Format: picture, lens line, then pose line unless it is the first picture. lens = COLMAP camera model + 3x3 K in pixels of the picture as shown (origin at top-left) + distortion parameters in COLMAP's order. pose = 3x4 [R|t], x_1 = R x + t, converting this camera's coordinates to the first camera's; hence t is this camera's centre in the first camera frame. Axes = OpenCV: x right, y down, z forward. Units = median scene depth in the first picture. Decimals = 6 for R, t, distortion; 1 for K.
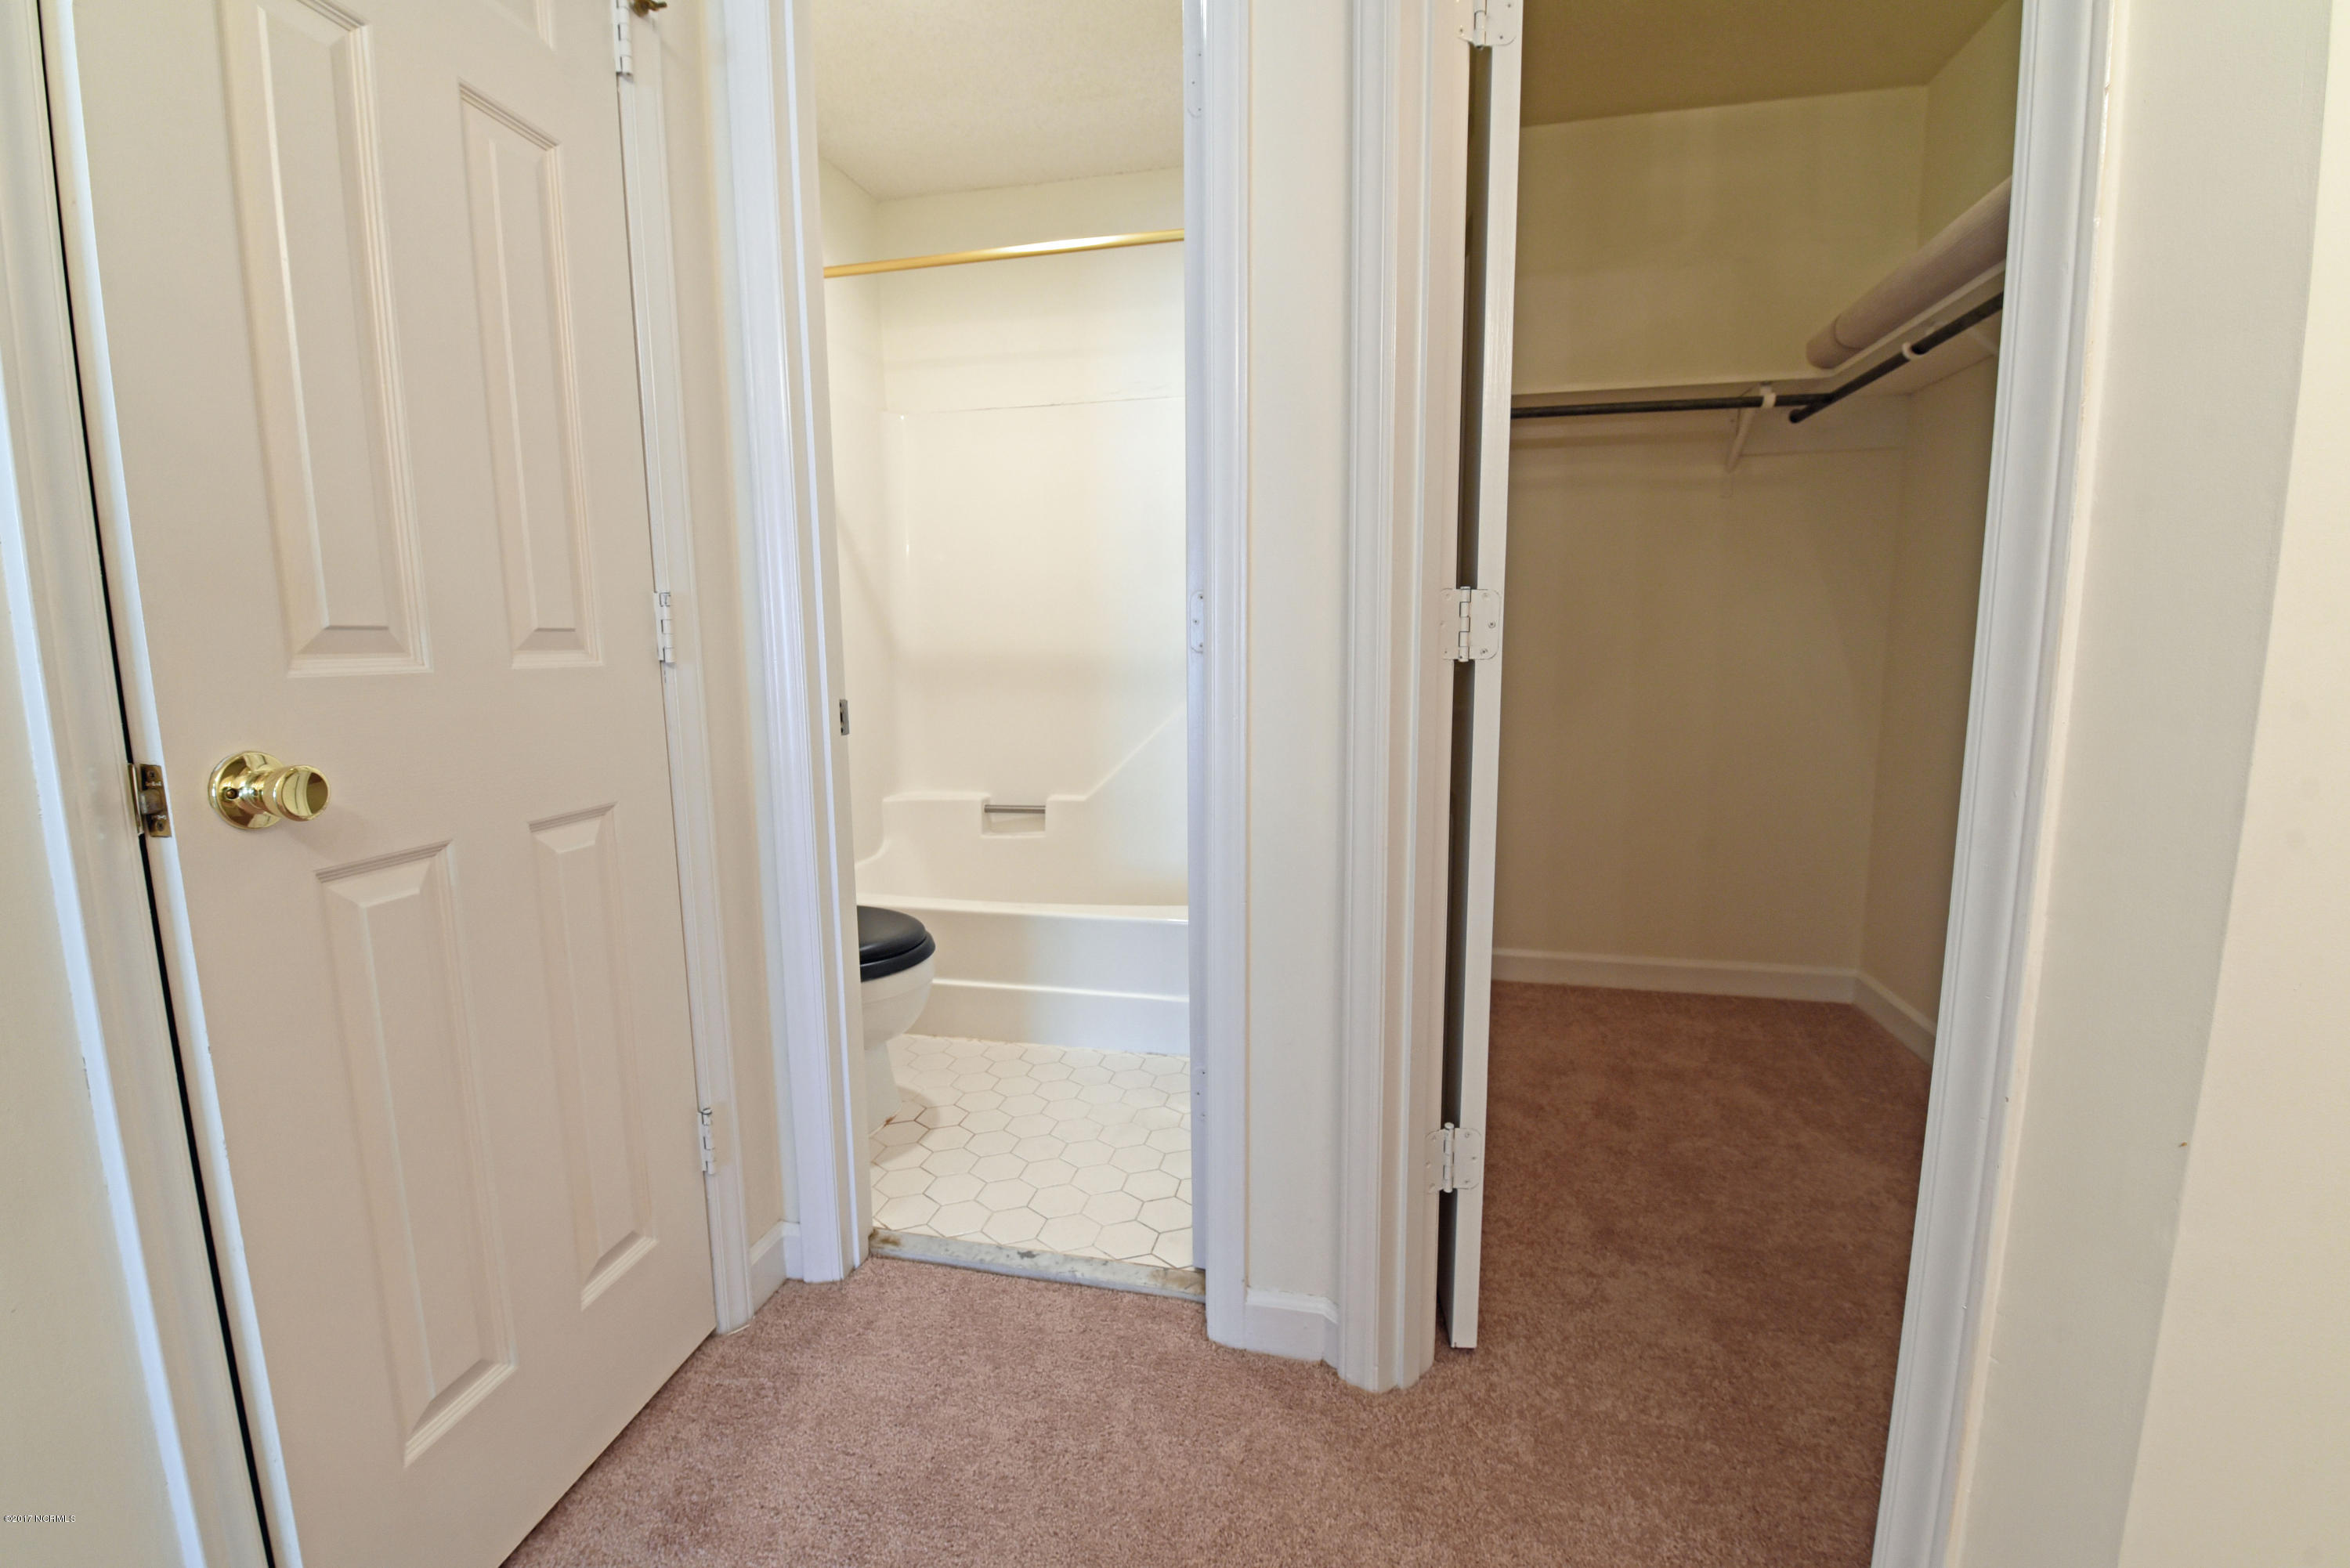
lens RADIAL K [[996.2, 0, 1175.0], [0, 996.2, 784.0], [0, 0, 1]] dist [0.000199, -0.000007]
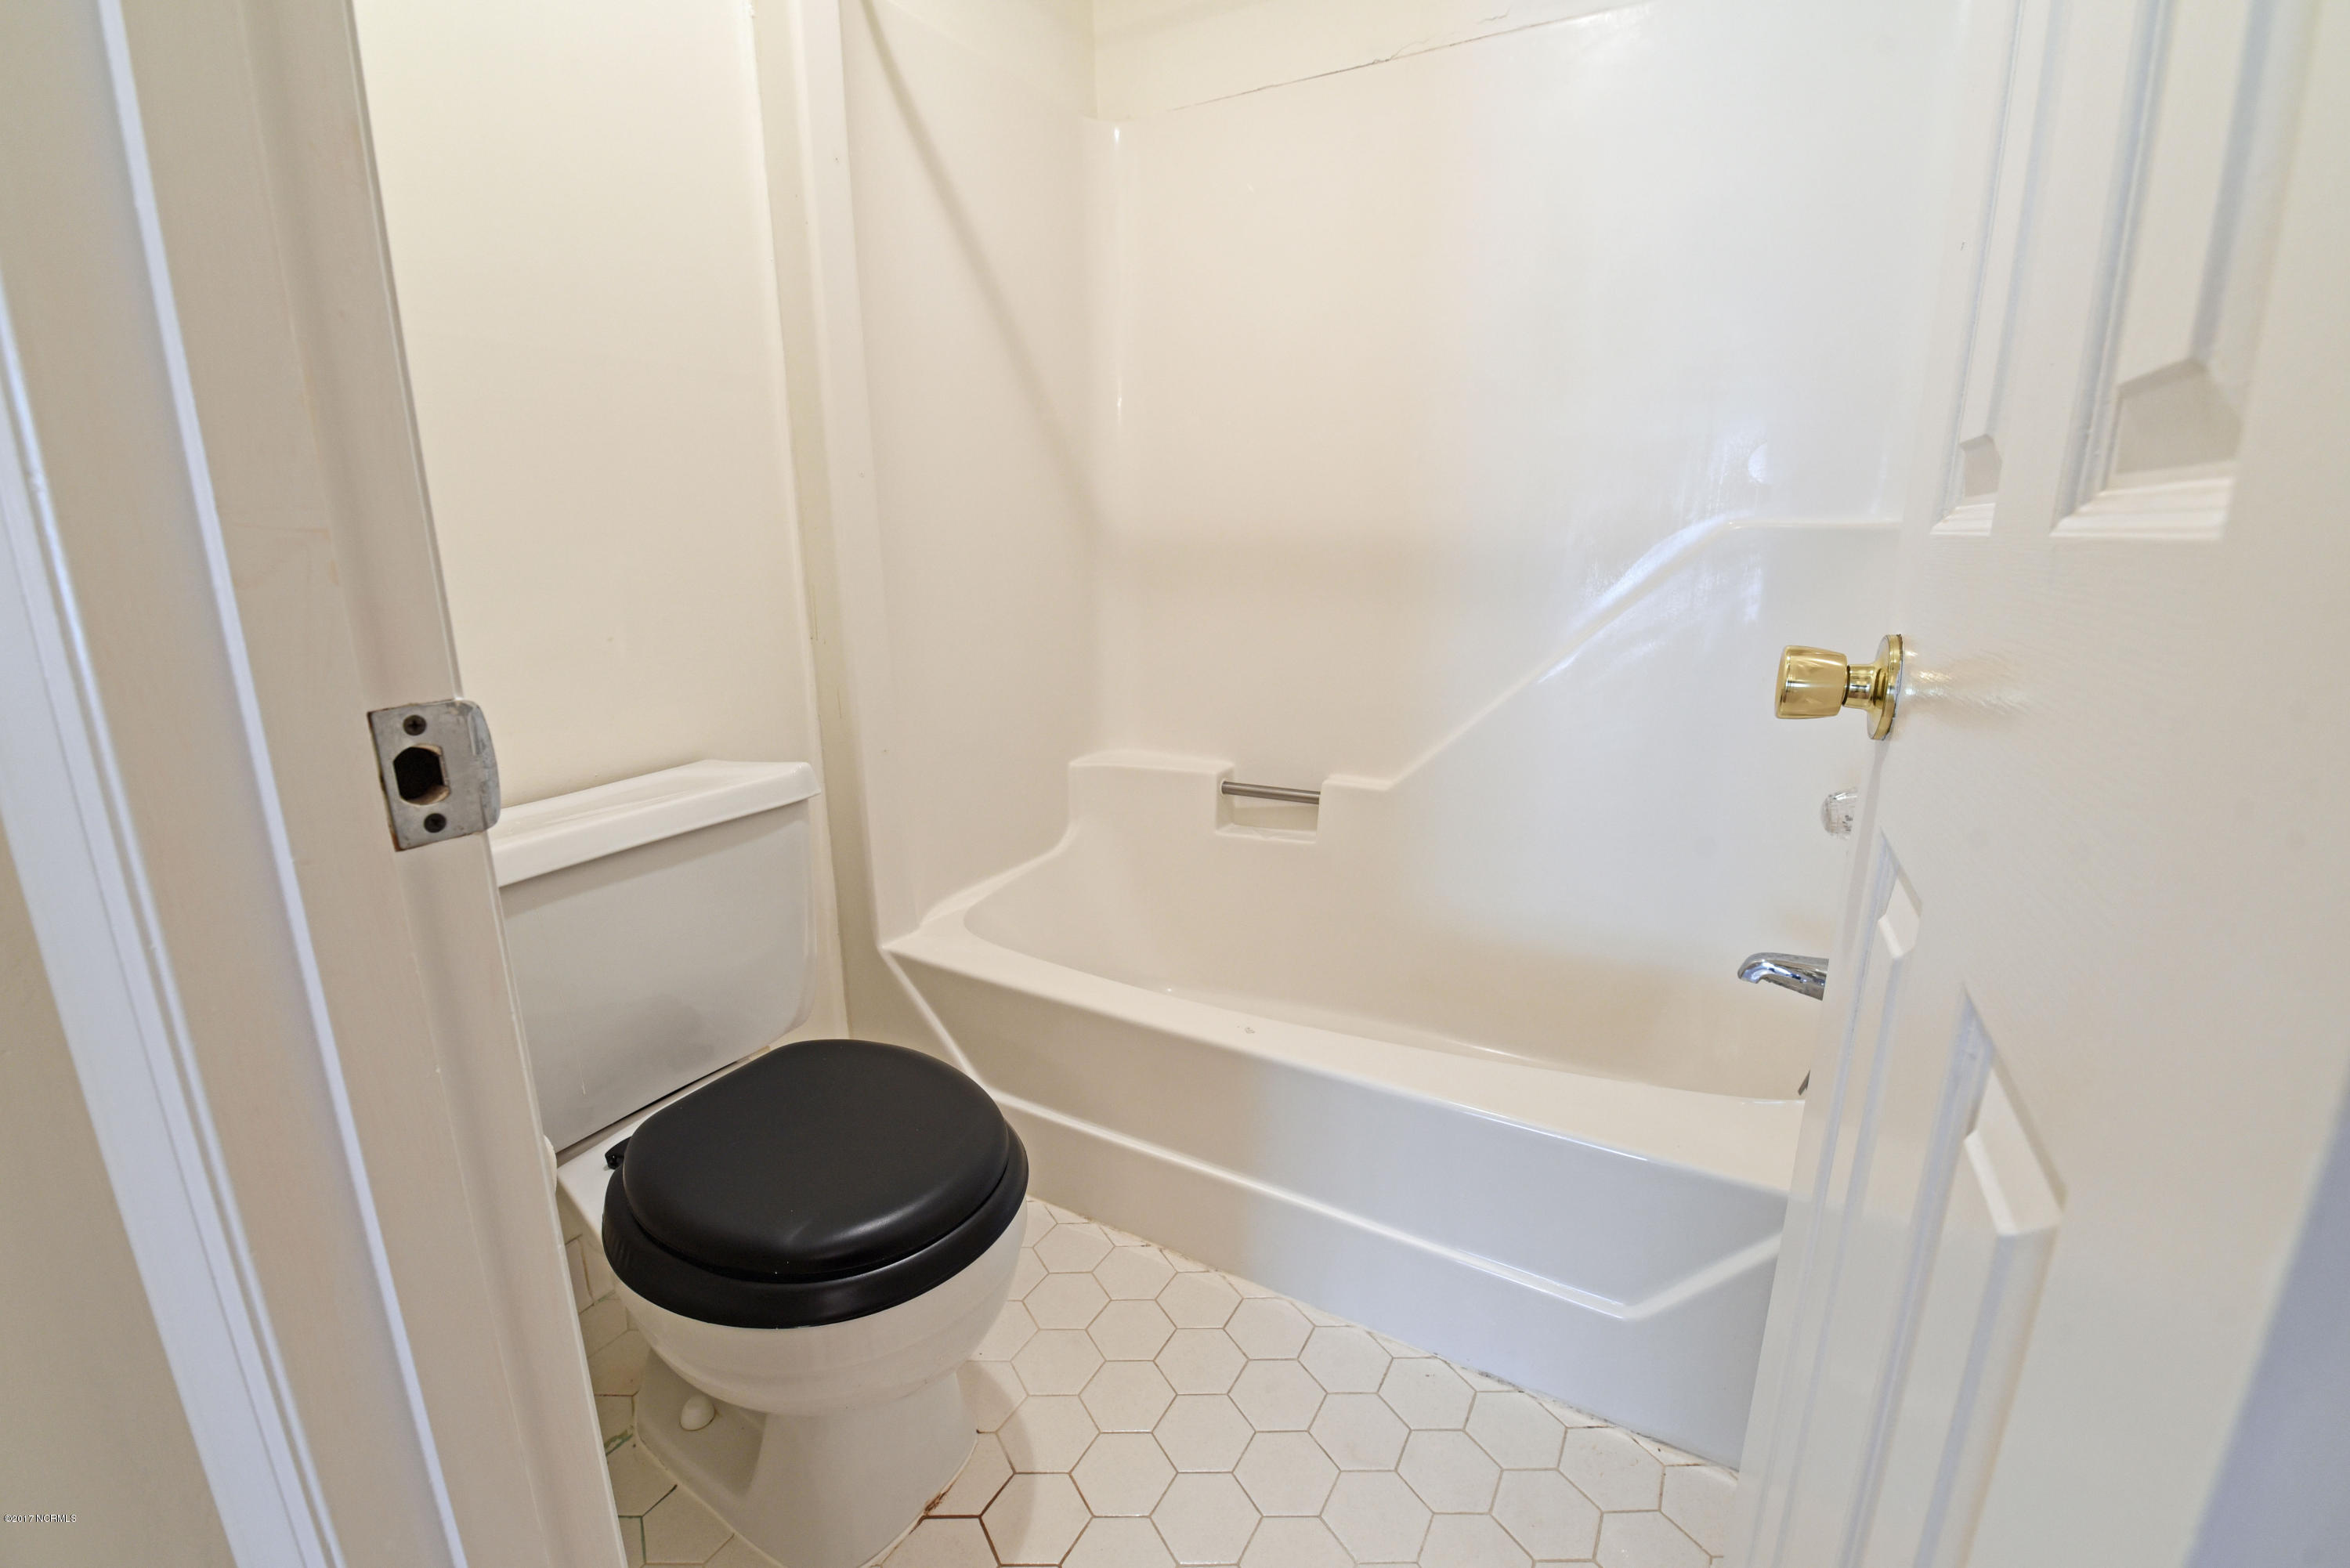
lens RADIAL K [[996.2, 0, 1175.0], [0, 996.2, 784.0], [0, 0, 1]] dist [0.000199, -0.000007]
pose [[0.952777, 0.074648, -0.294352, -0.037940], [-0.040505, 0.991894, 0.120435, -0.051170], [0.300956, -0.102825, 0.948078, 0.409985]]
